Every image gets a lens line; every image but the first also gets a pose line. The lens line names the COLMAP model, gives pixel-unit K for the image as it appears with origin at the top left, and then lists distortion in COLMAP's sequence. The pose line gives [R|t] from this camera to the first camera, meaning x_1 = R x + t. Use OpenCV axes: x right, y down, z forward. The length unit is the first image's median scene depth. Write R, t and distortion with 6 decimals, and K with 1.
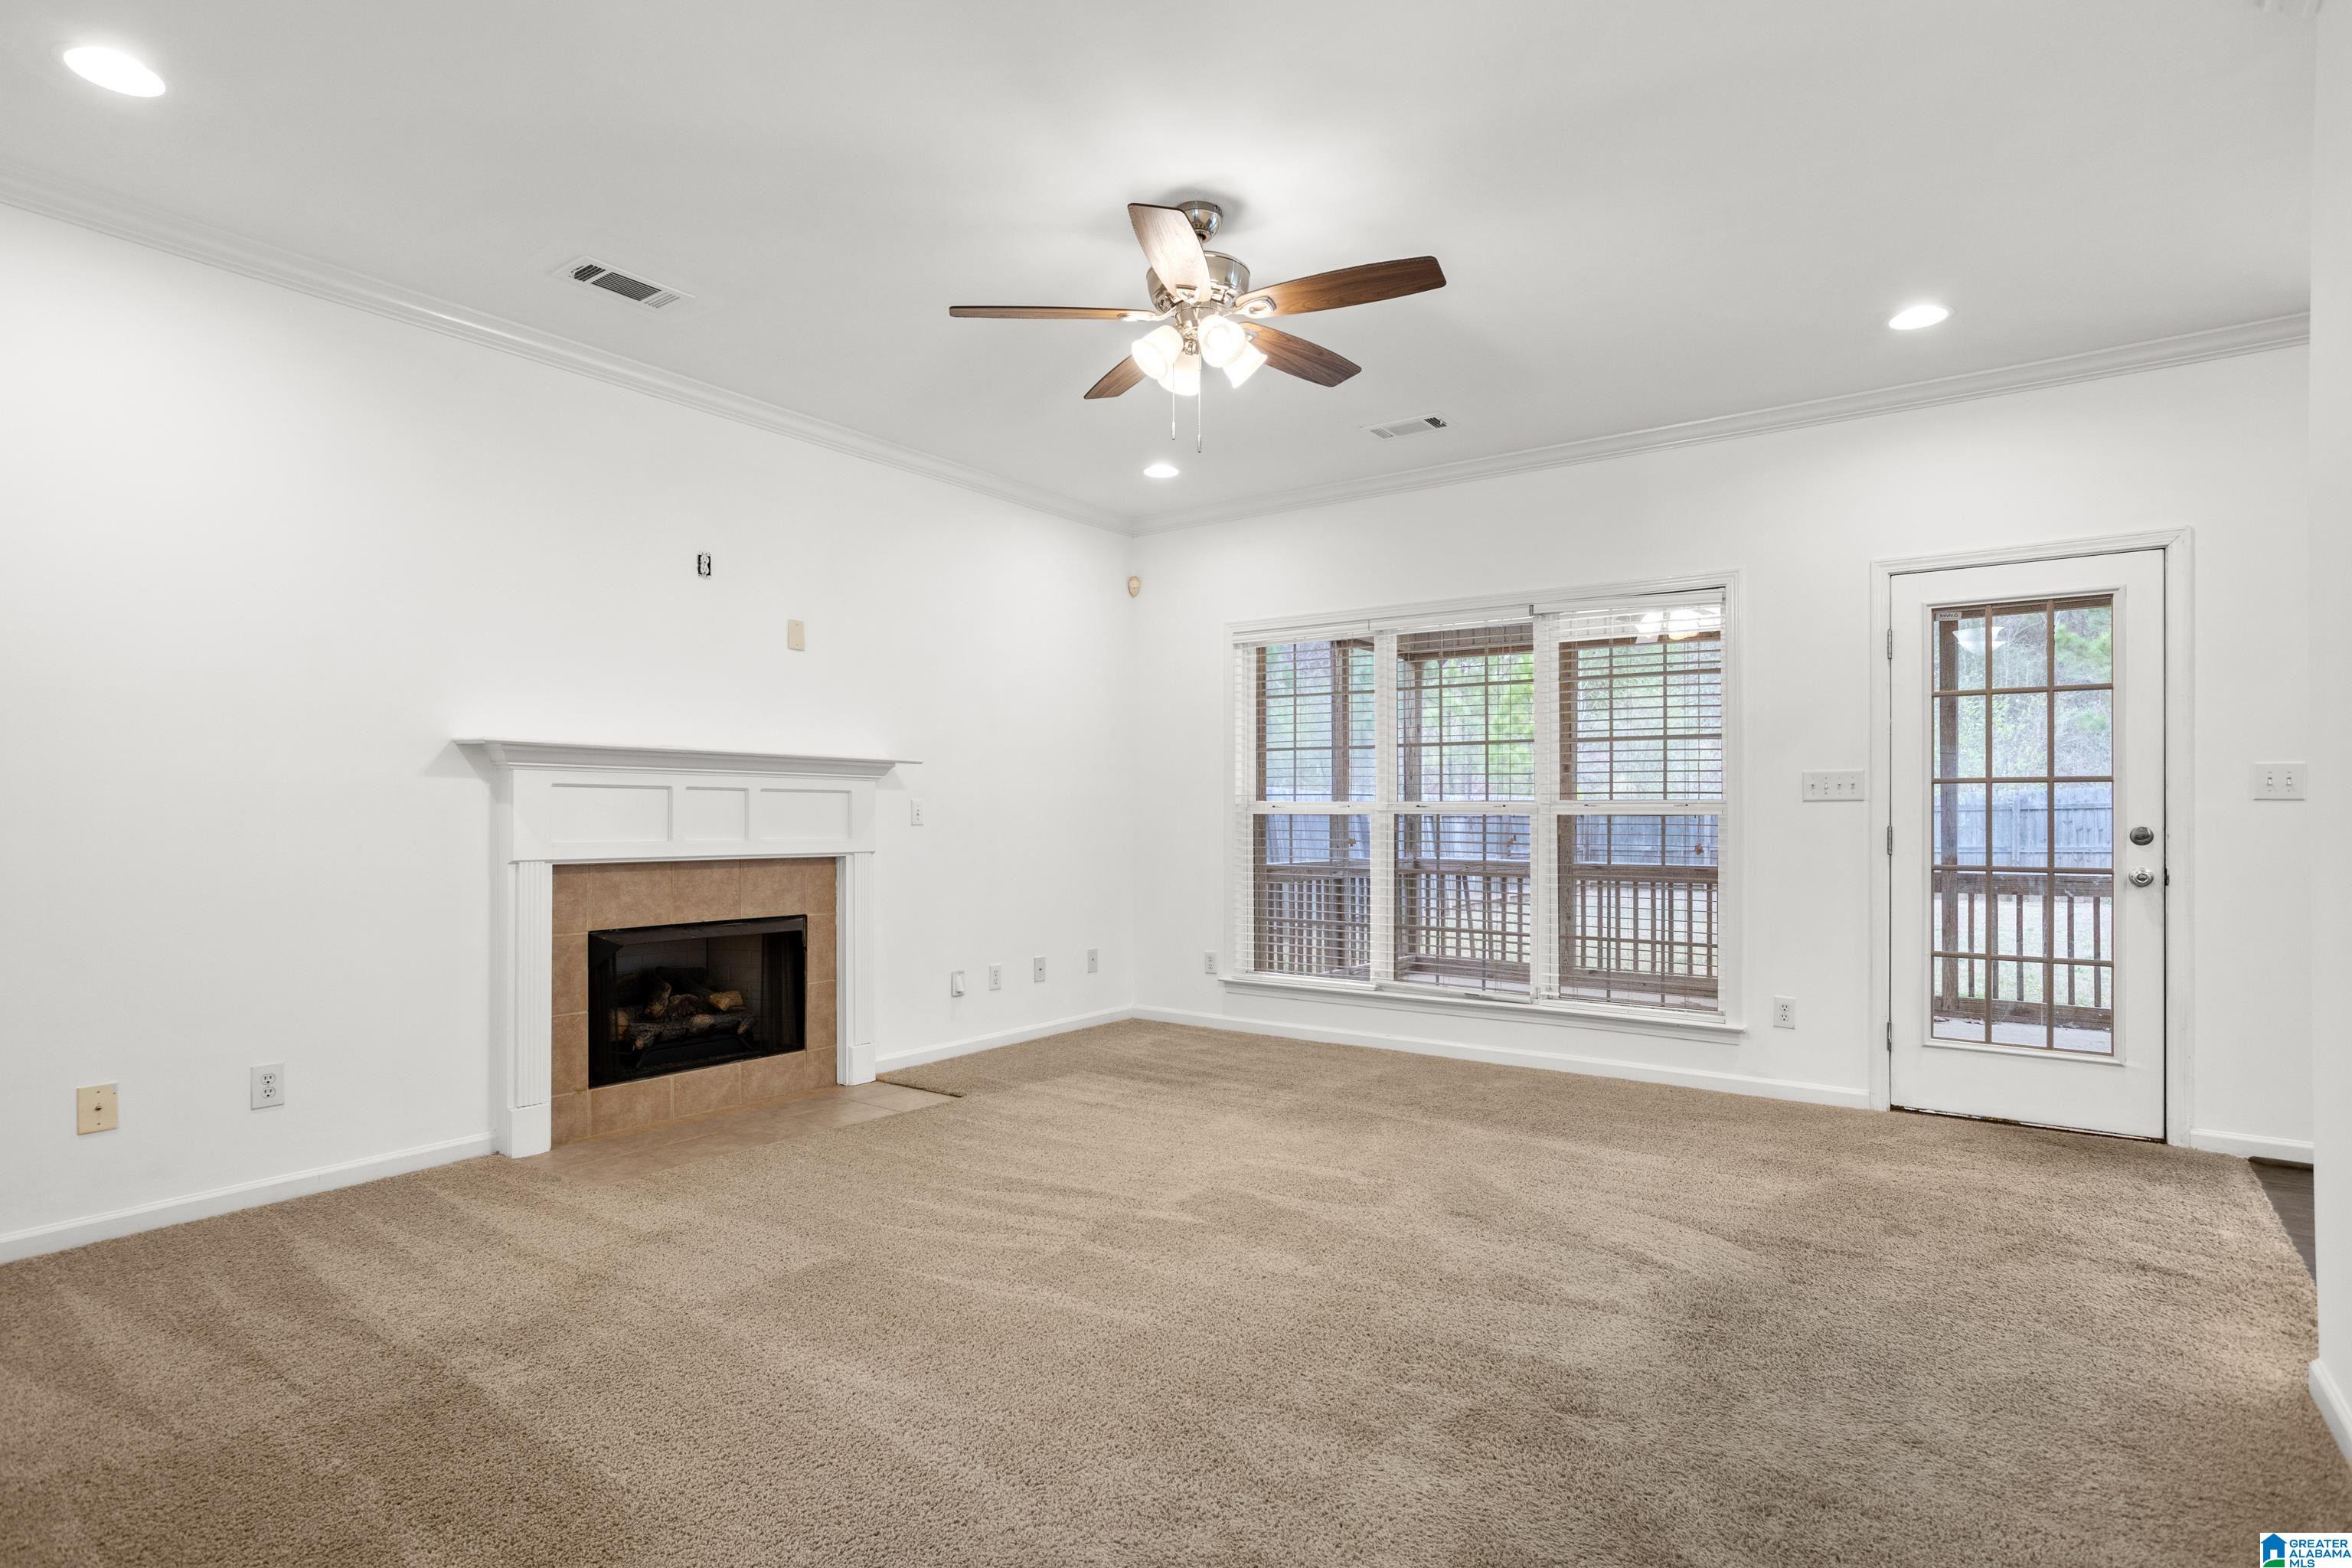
lens RADIAL K [[1205.5, 0, 1174.4], [0, 1205.5, 817.9], [0, 0, 1]] dist [-0.062098, 0.044235]
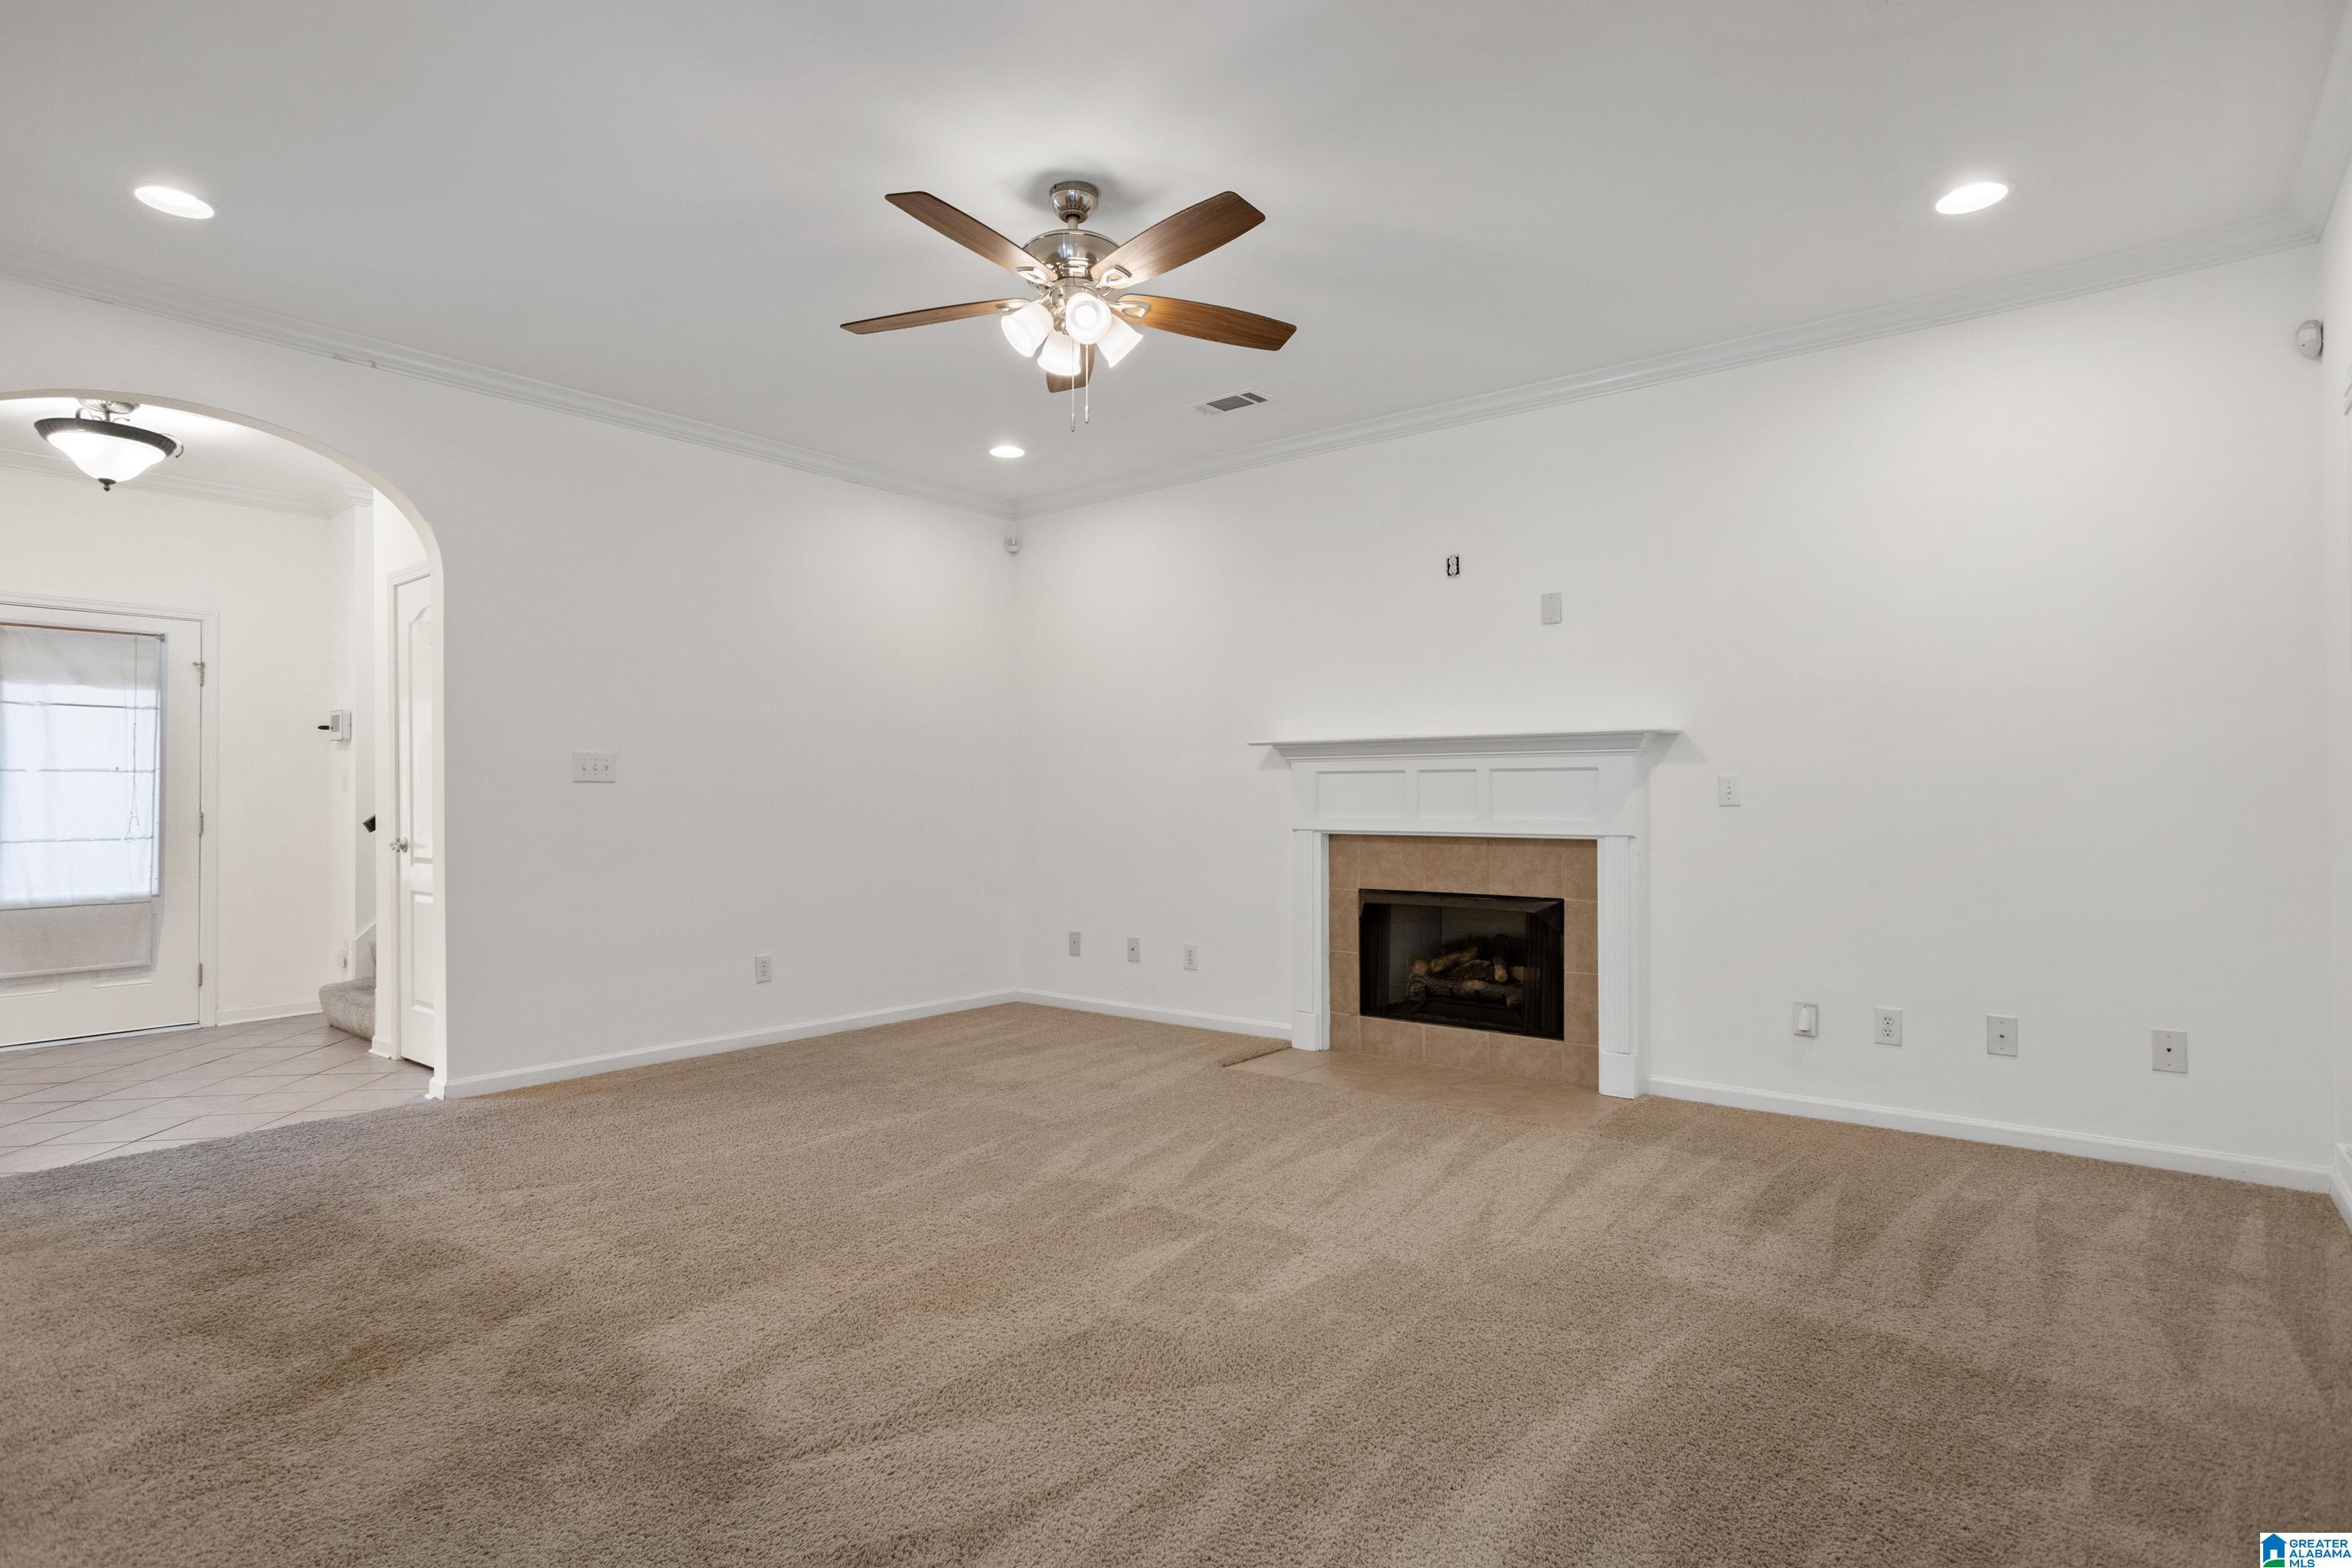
lens RADIAL K [[1195.4, 0, 1176.0], [0, 1195.4, 784.0], [0, 0, 1]] dist [-0.061074, 0.042467]
pose [[-0.048367, -0.010941, -0.998770, 0.717345], [0.000760, 0.999939, -0.010991, -0.000609], [0.998829, -0.001291, -0.048356, 0.812218]]
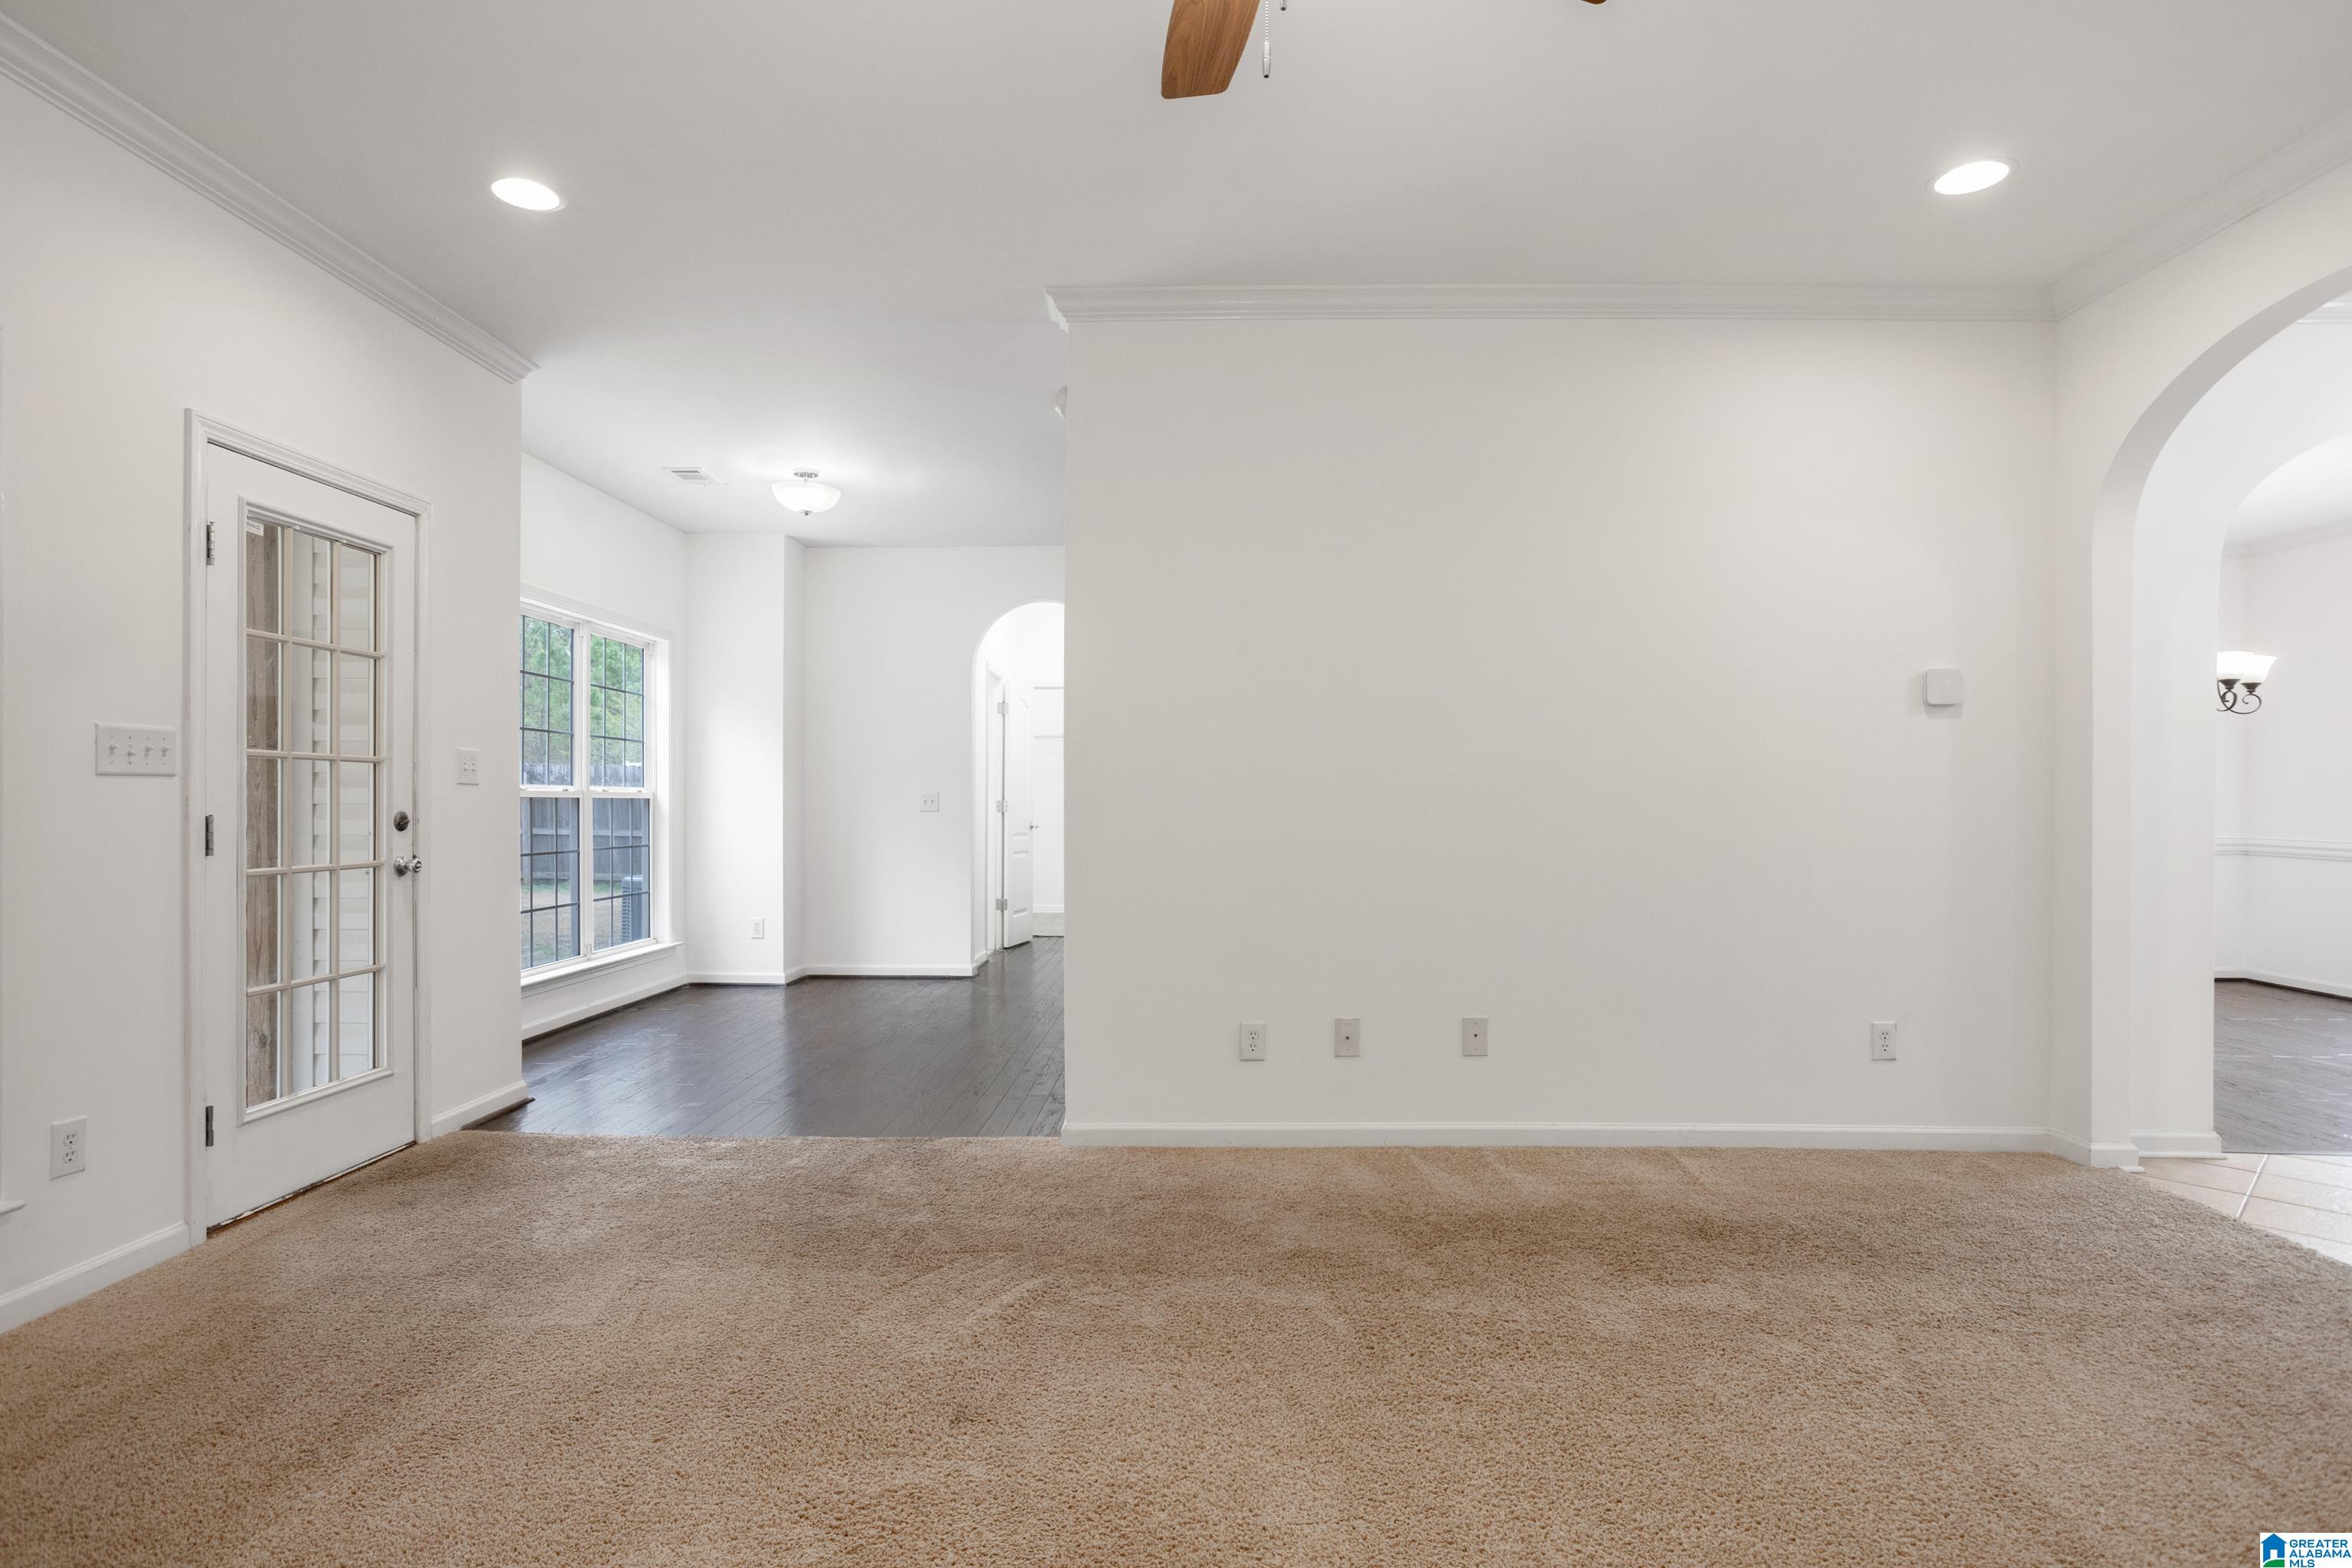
lens RADIAL K [[1195.4, 0, 1176.0], [0, 1195.4, 784.0], [0, 0, 1]] dist [-0.061074, 0.042467]
pose [[-0.565935, 0.013272, 0.824343, -0.261862], [0.004223, 0.999904, -0.013199, 0.000647], [-0.824439, -0.003989, -0.565937, 0.936783]]
